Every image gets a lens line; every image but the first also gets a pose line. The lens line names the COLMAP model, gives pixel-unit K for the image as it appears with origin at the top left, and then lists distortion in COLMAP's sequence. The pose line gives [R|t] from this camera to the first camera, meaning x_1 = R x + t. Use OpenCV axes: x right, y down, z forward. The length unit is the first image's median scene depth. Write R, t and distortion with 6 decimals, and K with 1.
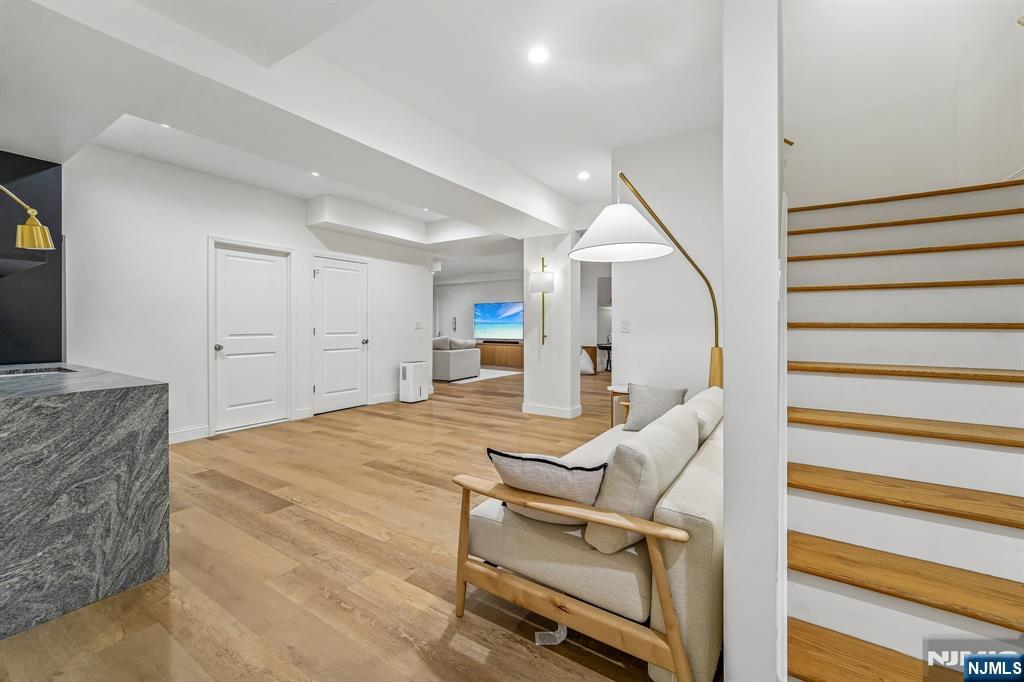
lens RADIAL K [[418.9, 0, 511.9], [0, 418.9, 333.9], [0, 0, 1]] dist [-0.016910, -0.000599]
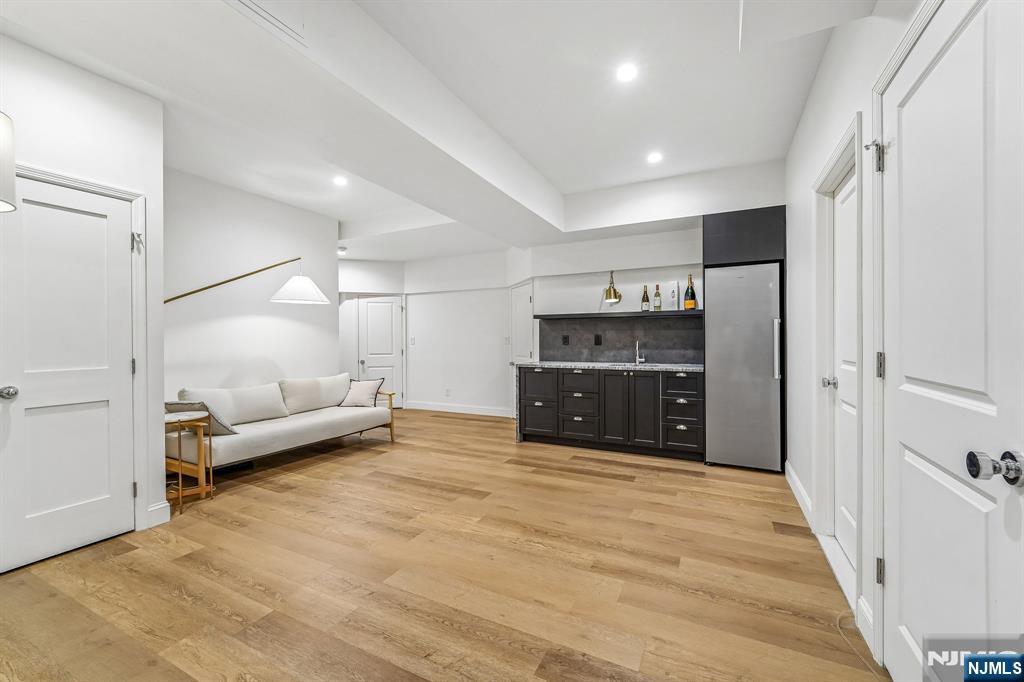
lens RADIAL K [[418.9, 0, 510.7], [0, 418.9, 340.8], [0, 0, 1]] dist [-0.016910, -0.000599]
pose [[-0.993622, -0.000175, -0.112758, -0.320480], [-0.003133, 0.999656, 0.026054, -0.048408], [0.112714, 0.026241, -0.993281, 2.059799]]
